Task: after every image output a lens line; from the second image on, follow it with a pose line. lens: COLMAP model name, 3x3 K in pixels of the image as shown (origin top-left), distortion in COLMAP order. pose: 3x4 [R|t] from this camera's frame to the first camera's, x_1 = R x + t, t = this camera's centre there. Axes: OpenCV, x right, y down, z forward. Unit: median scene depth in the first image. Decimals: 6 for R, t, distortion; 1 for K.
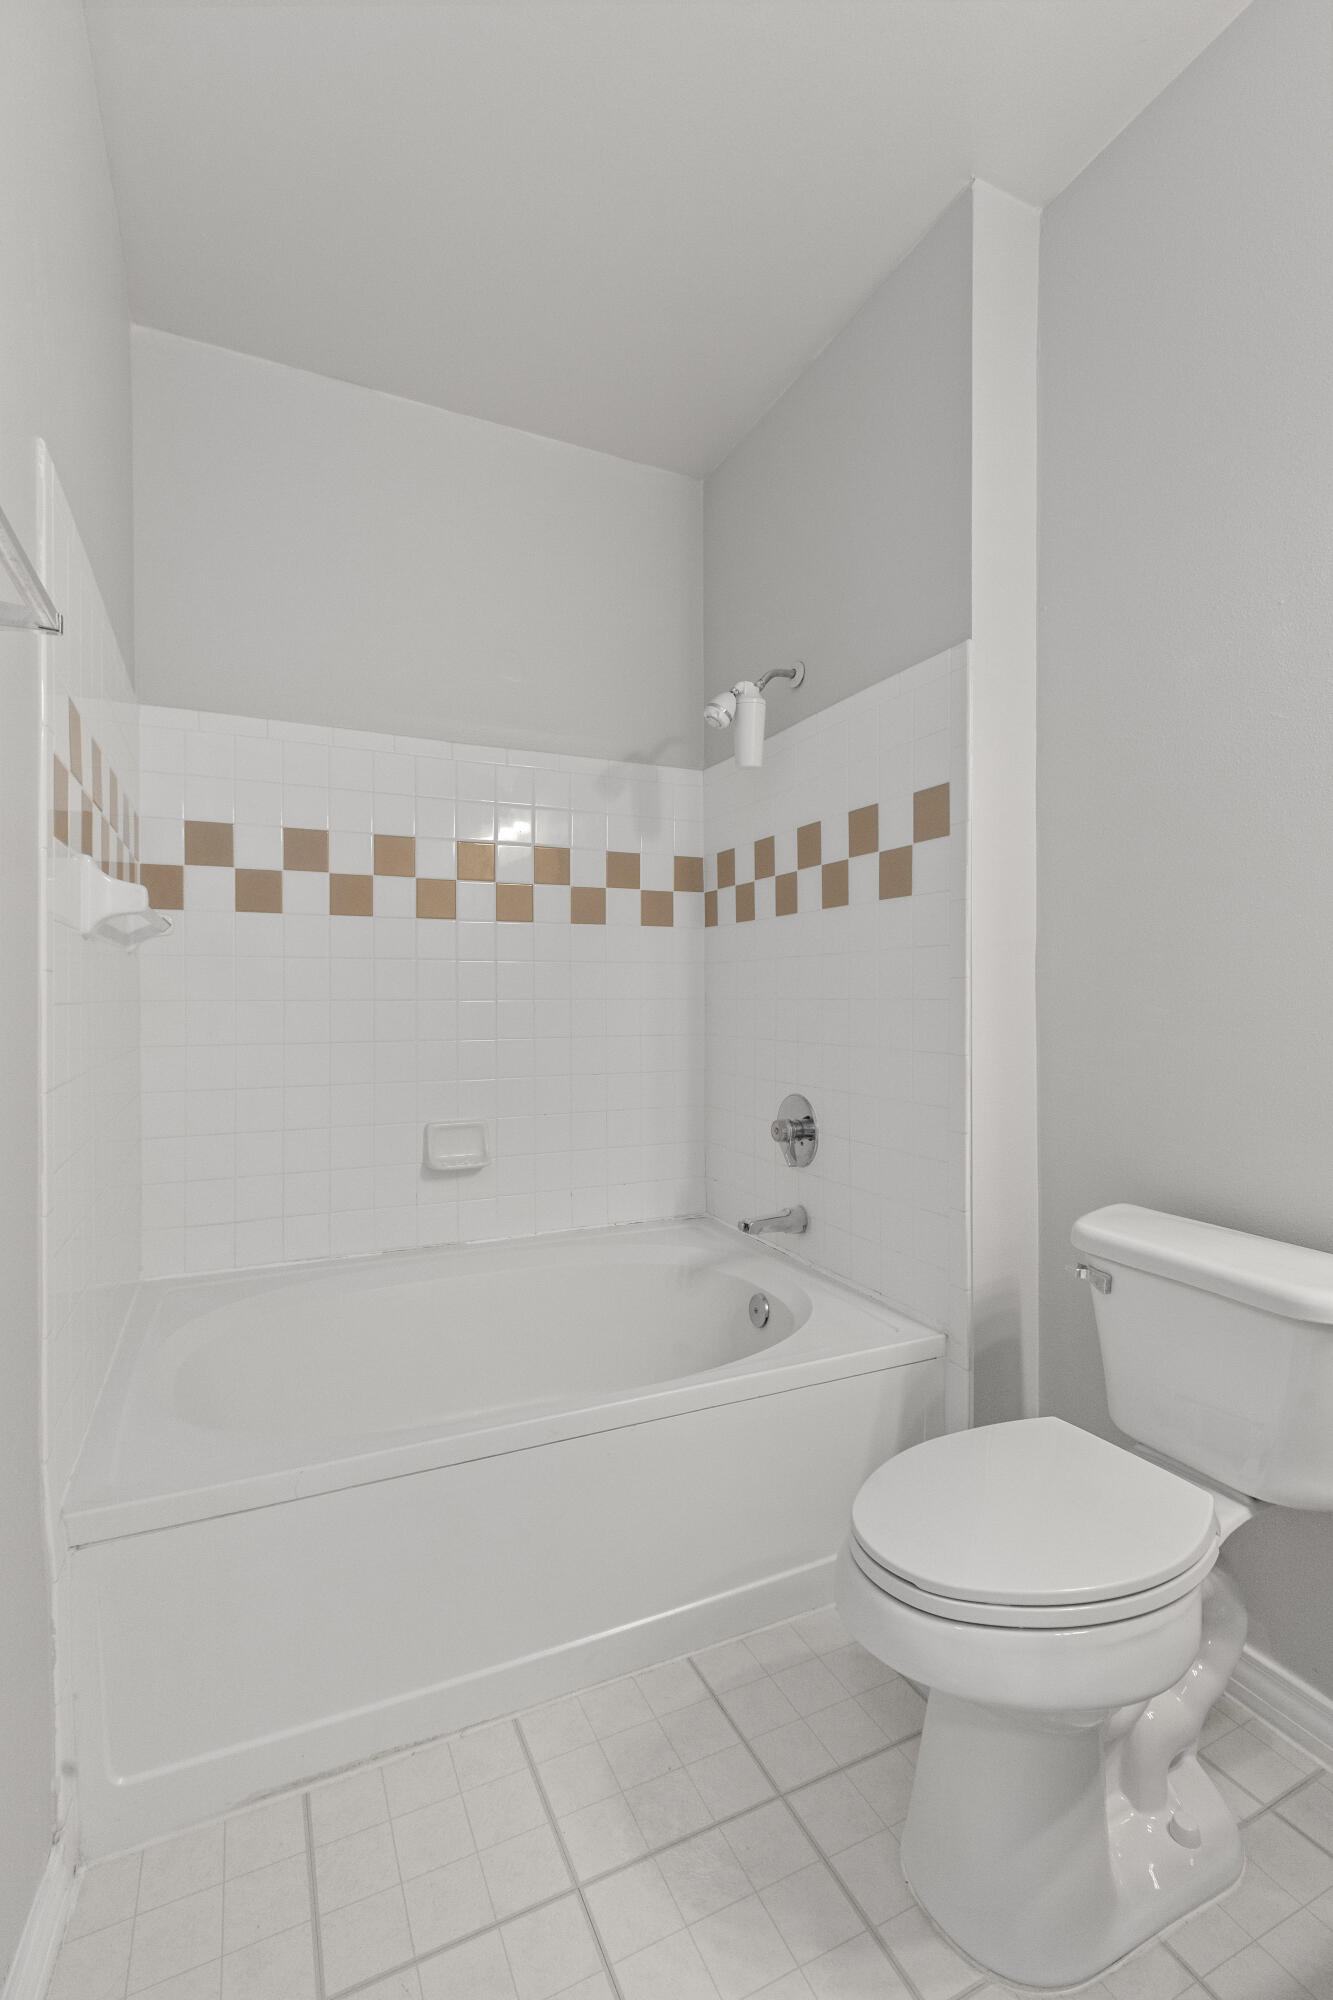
lens RADIAL K [[905.3, 0, 665.6], [0, 905.3, 1001.0], [0, 0, 1]] dist [0.004145, -0.002562]
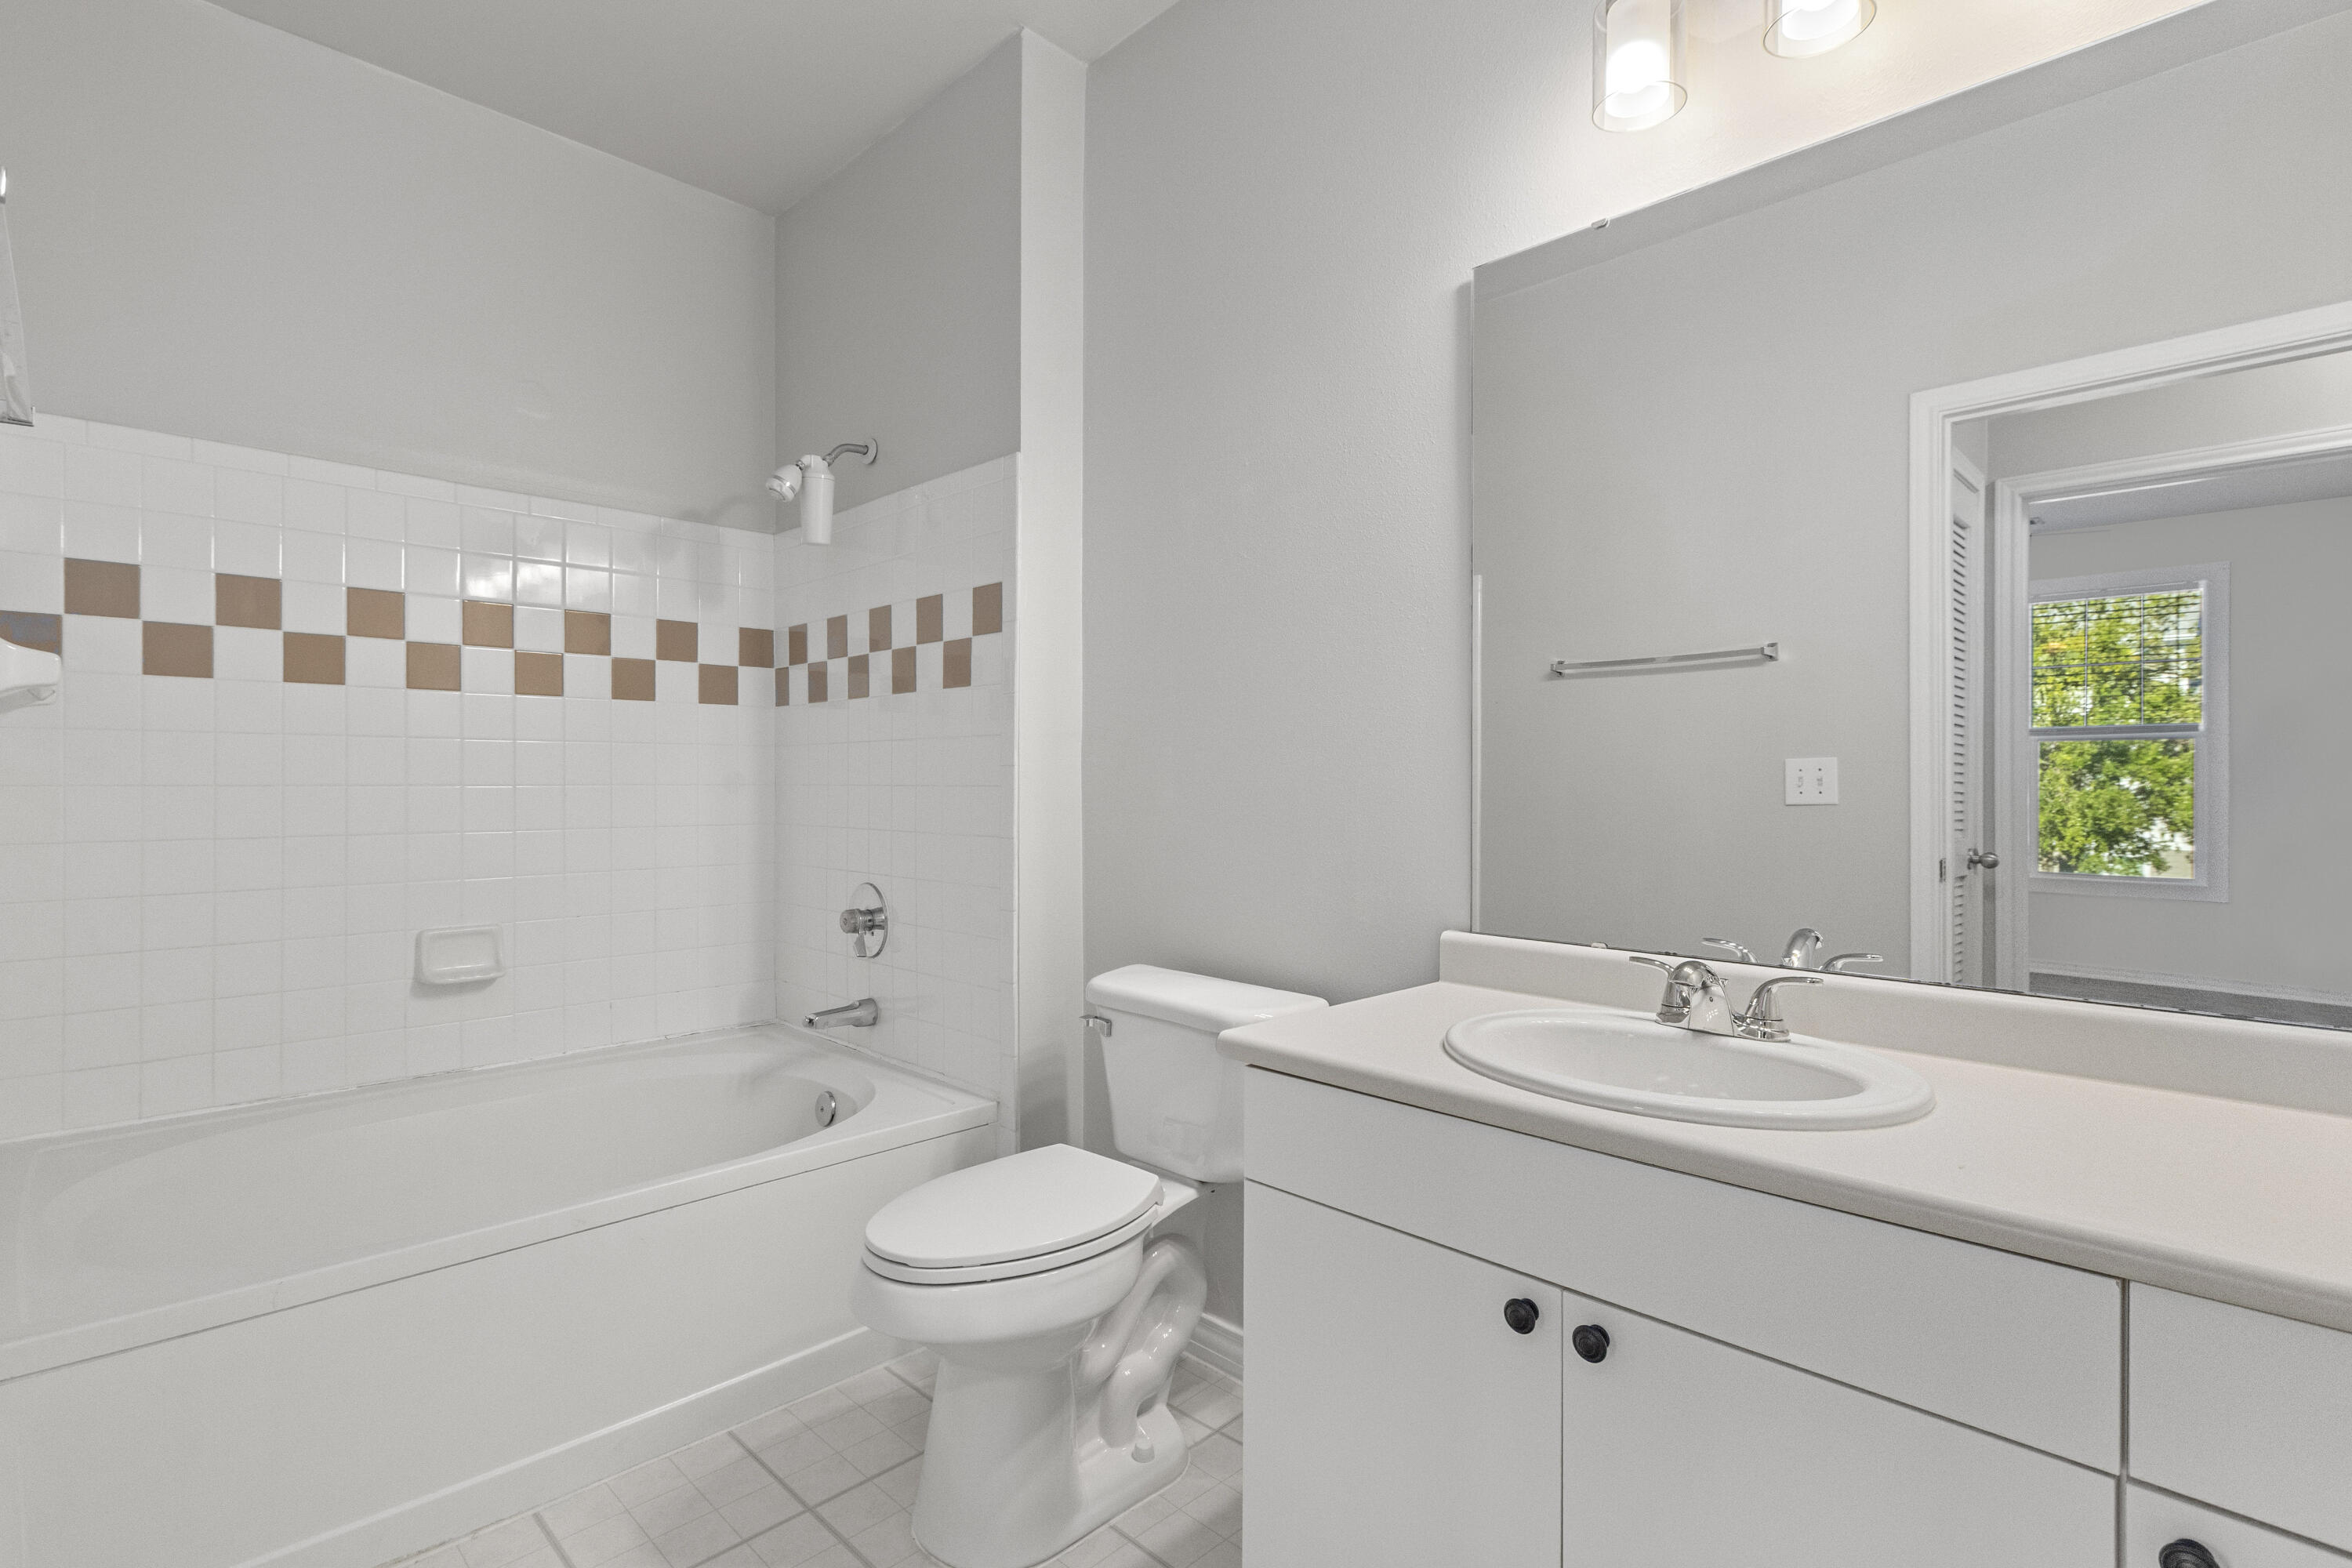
lens RADIAL K [[1064.6, 0, 1142.9], [0, 1064.6, 783.4], [0, 0, 1]] dist [0.004145, -0.002562]
pose [[0.939193, 0.002963, 0.343377, 0.033319], [-0.001669, 0.999990, -0.004062, -0.000053], [-0.343386, 0.003242, 0.939189, -0.197297]]
